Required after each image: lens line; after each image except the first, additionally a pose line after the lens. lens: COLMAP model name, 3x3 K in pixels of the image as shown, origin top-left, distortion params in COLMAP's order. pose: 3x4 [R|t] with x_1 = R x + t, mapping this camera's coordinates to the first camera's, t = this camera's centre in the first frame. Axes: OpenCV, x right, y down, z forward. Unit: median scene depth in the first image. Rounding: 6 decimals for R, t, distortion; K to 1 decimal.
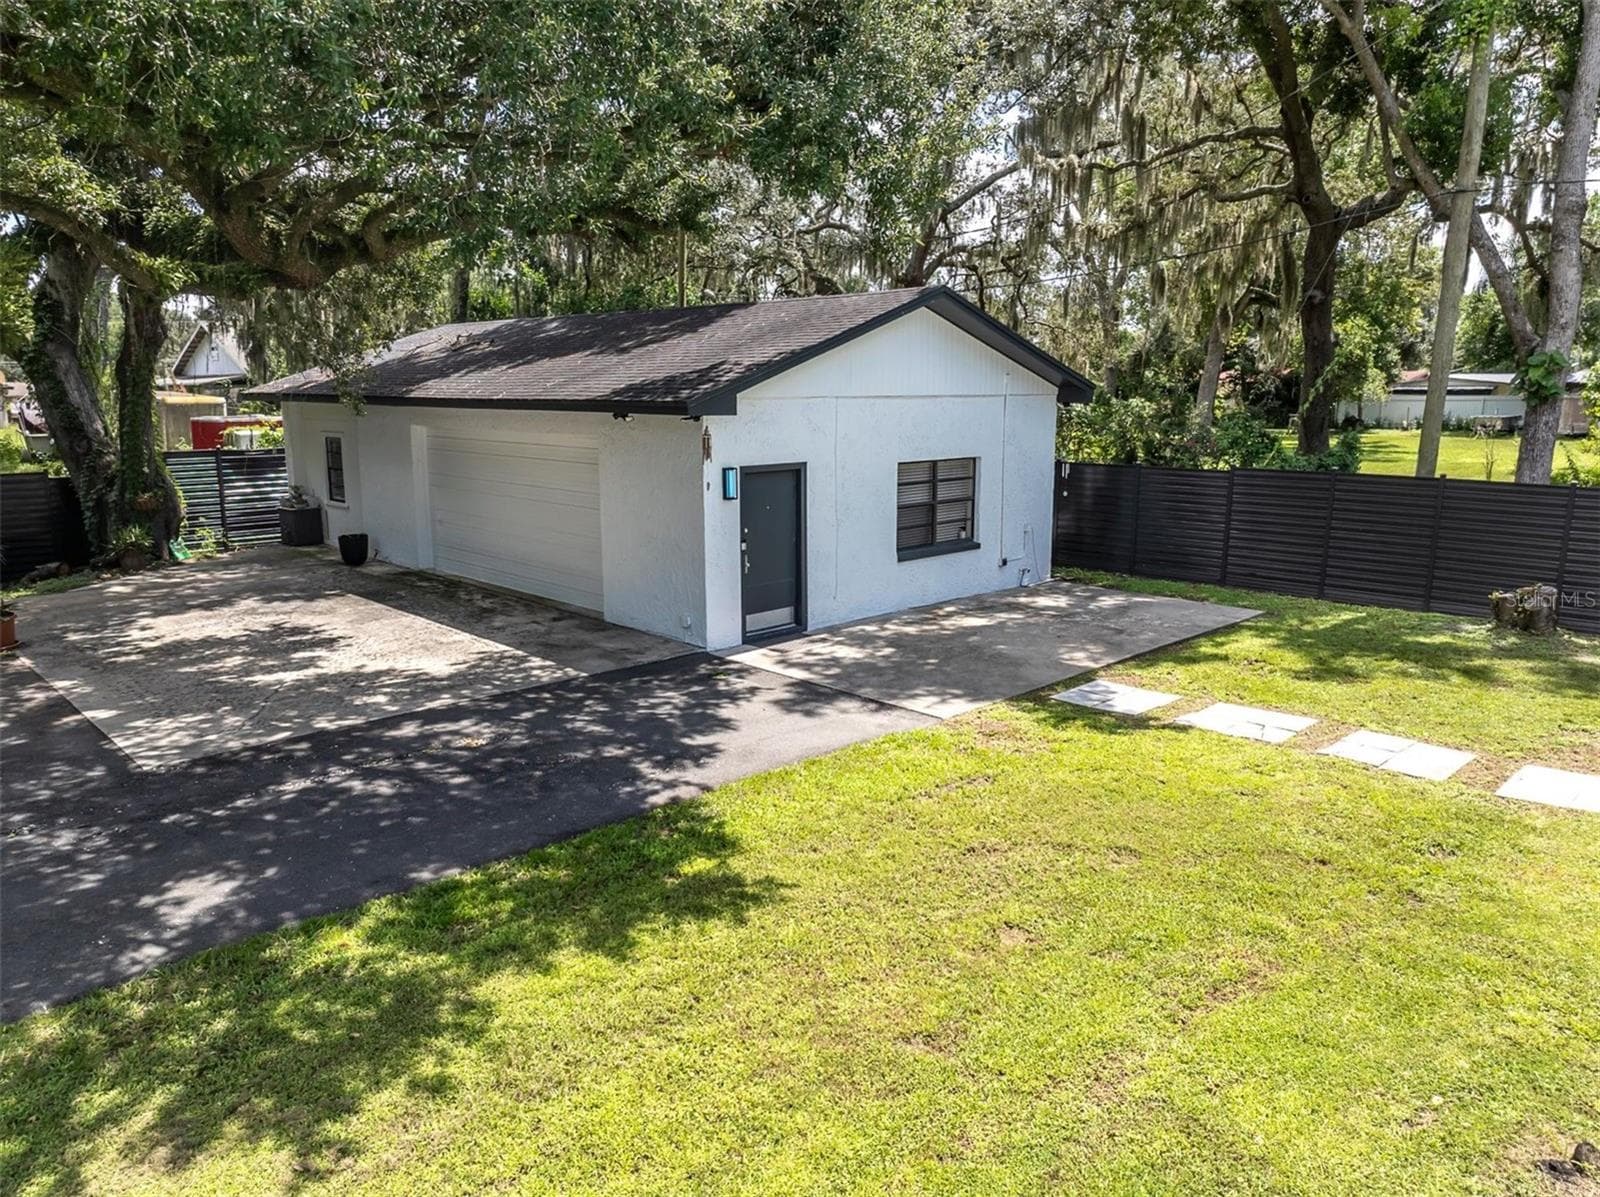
lens RADIAL K [[1145.8, 0, 809.3], [0, 1145.8, 568.7], [0, 0, 1]] dist [0.001248, 0.002308]
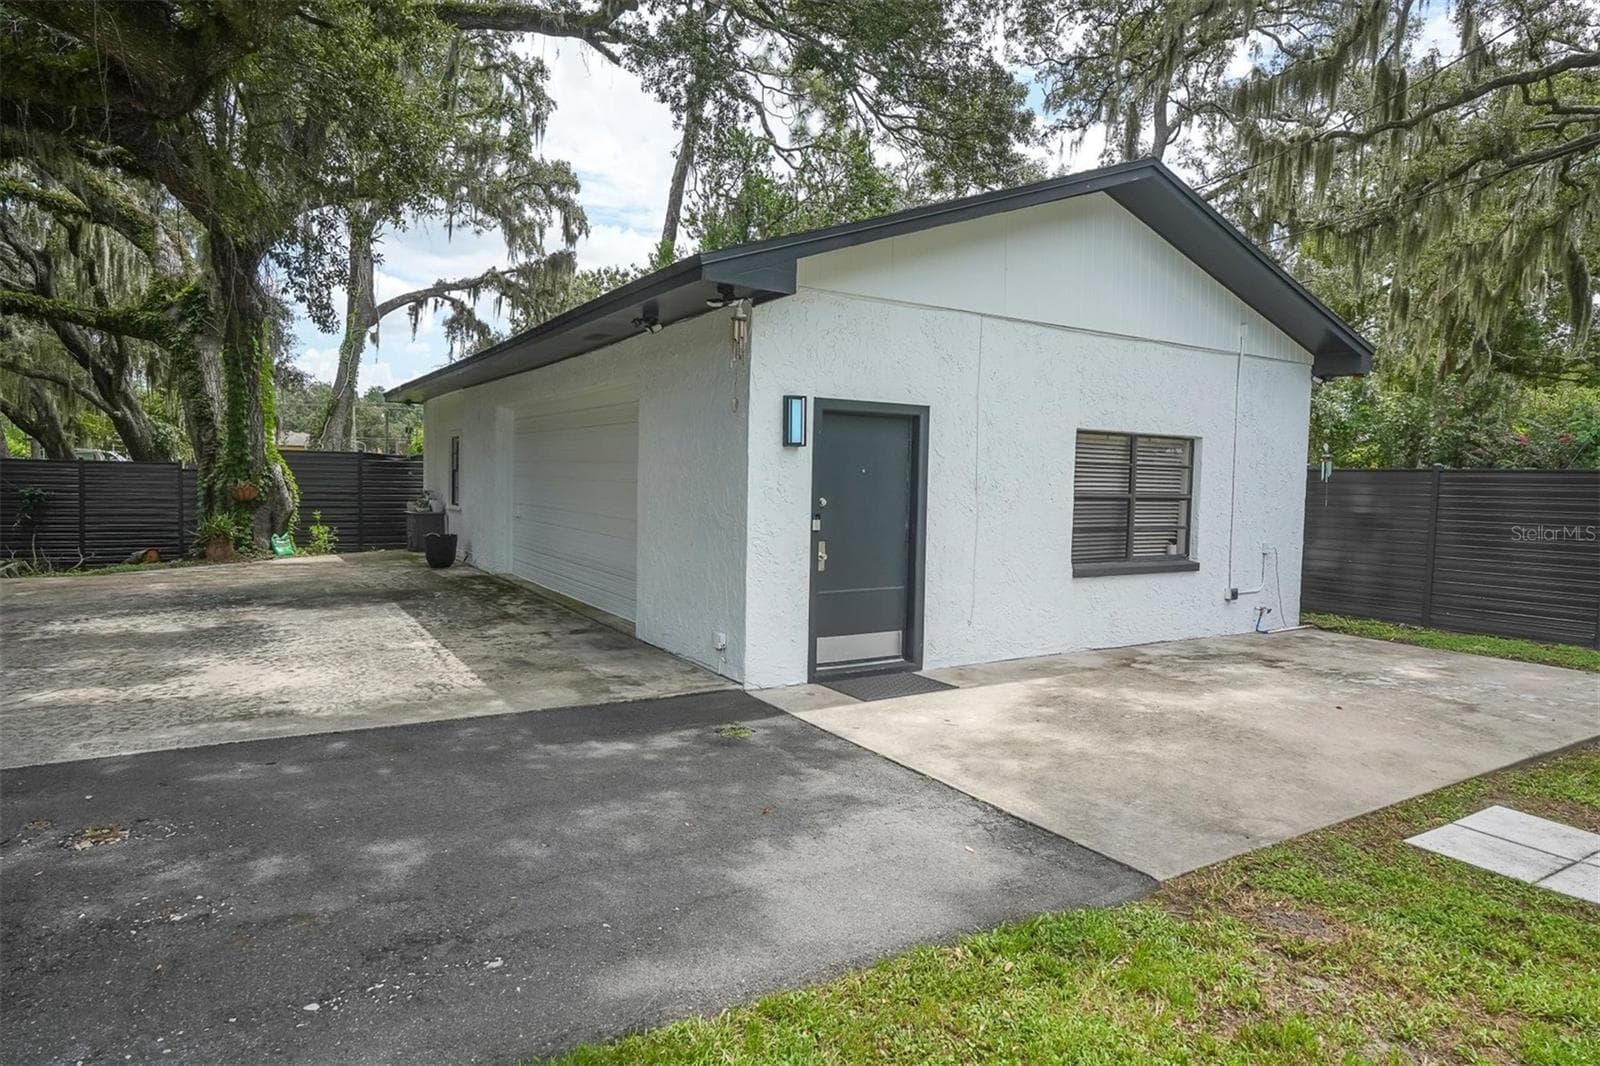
lens RADIAL K [[922.9, 0, 821.7], [0, 922.9, 529.7], [0, 0, 1]] dist [-0.005332, 0.001784]
pose [[0.978792, 0.036657, -0.201553, 0.041627], [-0.059255, 0.992464, -0.107253, 0.032257], [0.196102, 0.116921, 0.973588, 0.444440]]
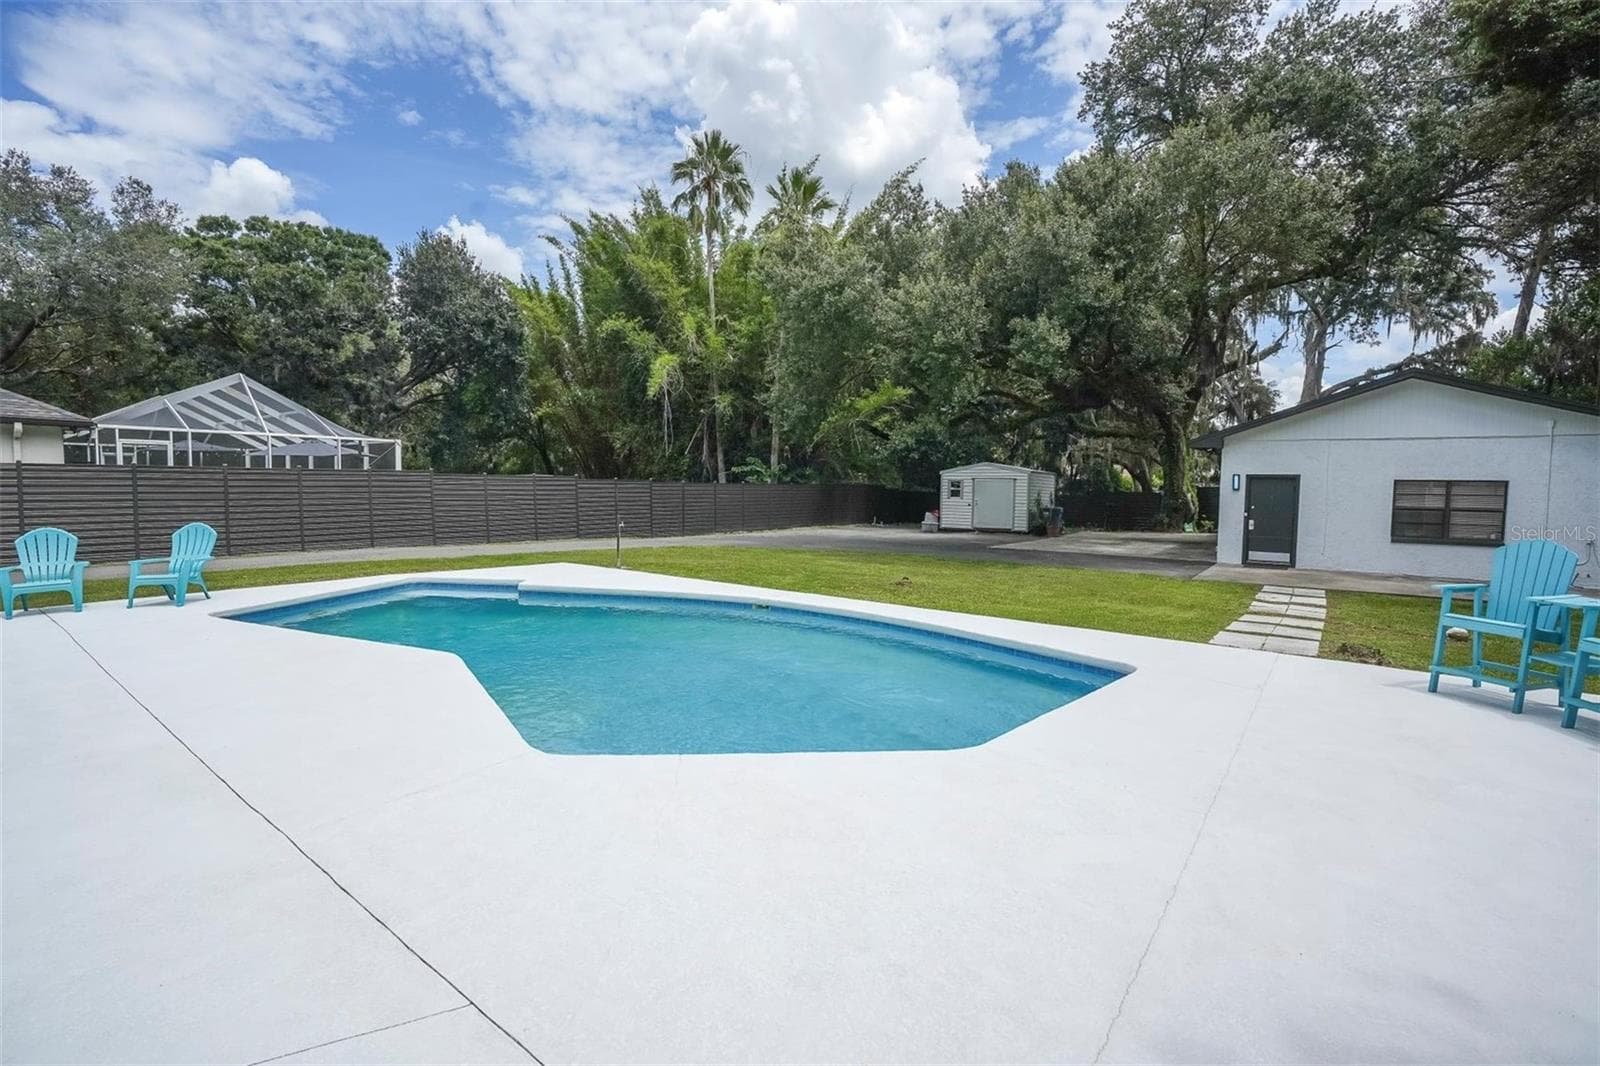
lens RADIAL K [[729.9, 0, 797.4], [0, 729.9, 522.6], [0, 0, 1]] dist [0.000491, 0.001082]
pose [[0.142772, 0.058279, -0.988038, 0.936634], [-0.173824, 0.984226, 0.032936, 0.074629], [0.974372, 0.167042, 0.150650, 0.055955]]
